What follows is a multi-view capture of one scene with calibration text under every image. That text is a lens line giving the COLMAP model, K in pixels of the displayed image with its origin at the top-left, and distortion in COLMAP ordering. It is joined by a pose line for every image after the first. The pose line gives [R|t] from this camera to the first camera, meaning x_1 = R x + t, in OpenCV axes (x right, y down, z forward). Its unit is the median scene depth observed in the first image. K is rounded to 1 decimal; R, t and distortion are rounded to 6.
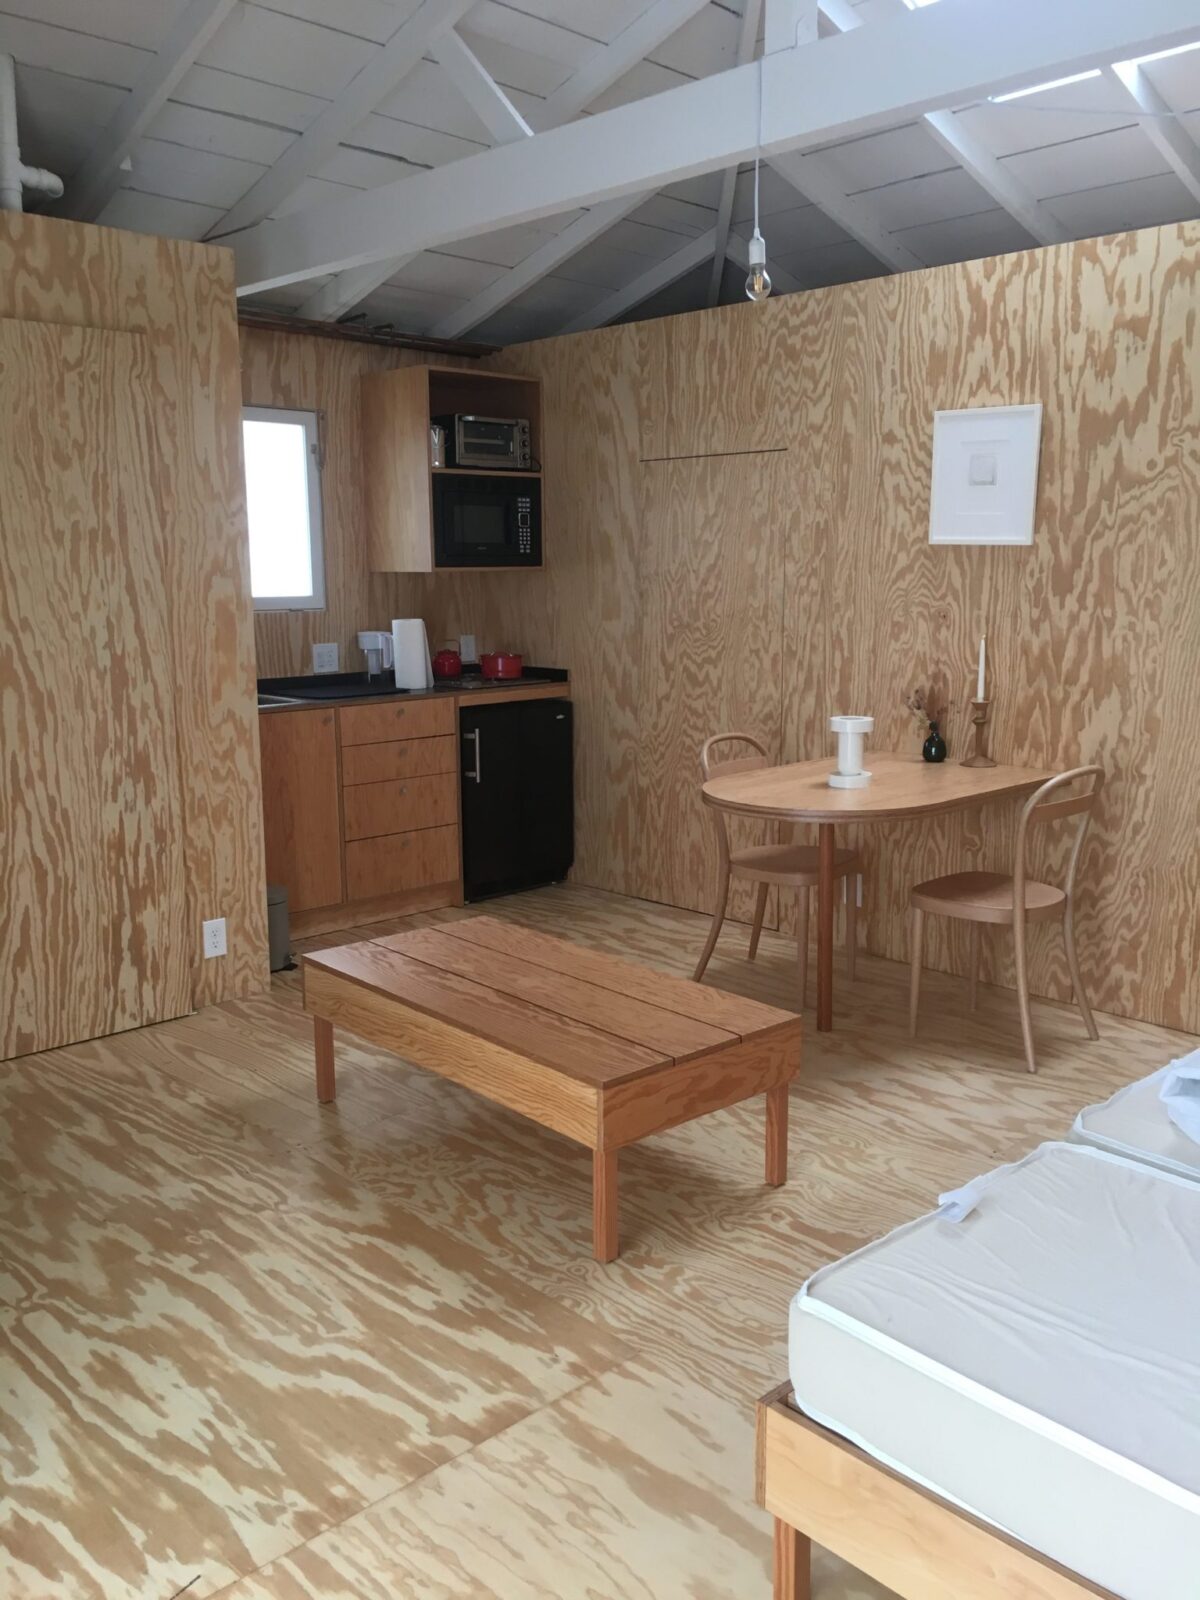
lens RADIAL K [[1378.1, 0, 596.2], [0, 1378.1, 797.1], [0, 0, 1]] dist [0.071802, -0.070591]
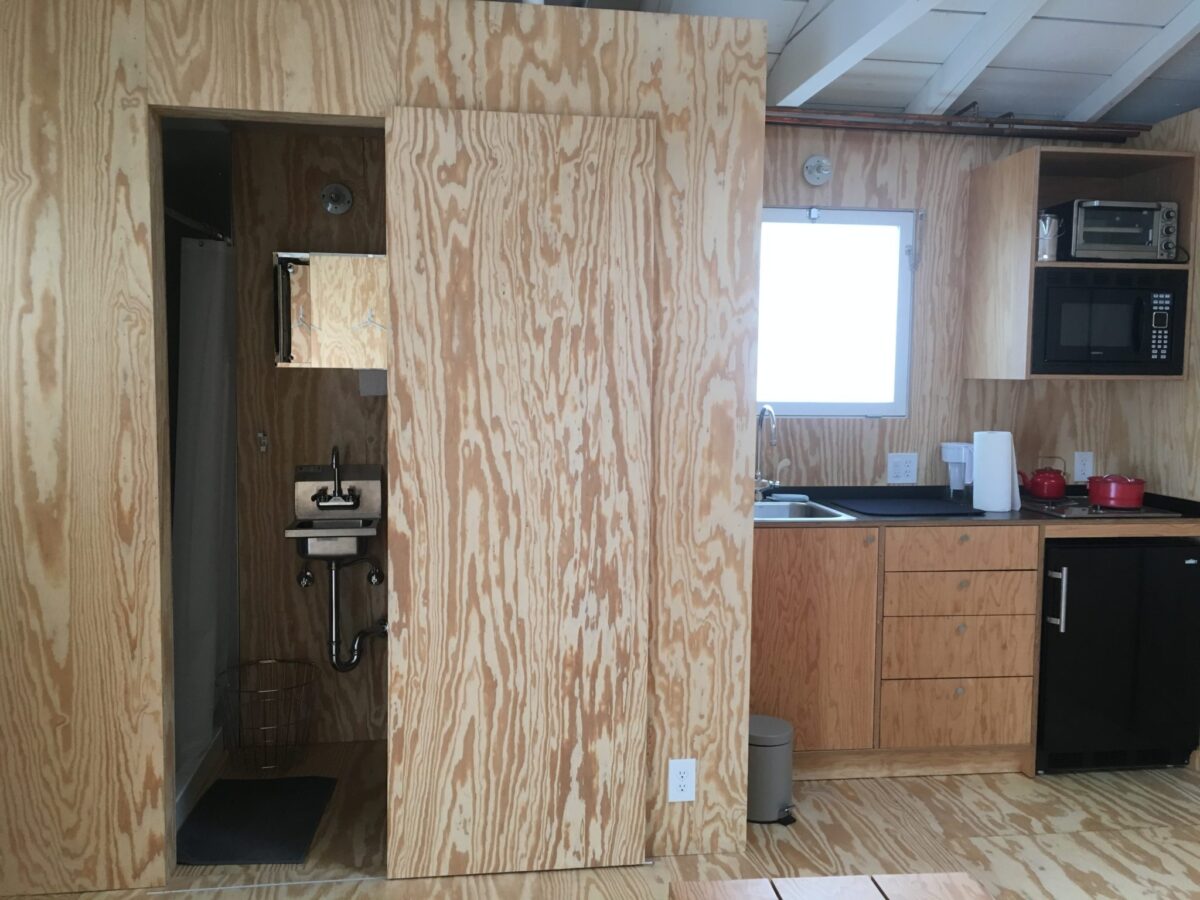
lens RADIAL K [[1033.5, 0, 598.8], [0, 1033.5, 446.8], [0, 0, 1]] dist [0.071802, -0.070591]
pose [[0.816294, 0.059133, -0.574602, 0.052830], [-0.114394, 0.991594, -0.060465, -0.064835], [0.566196, 0.115089, 0.816197, 0.406871]]
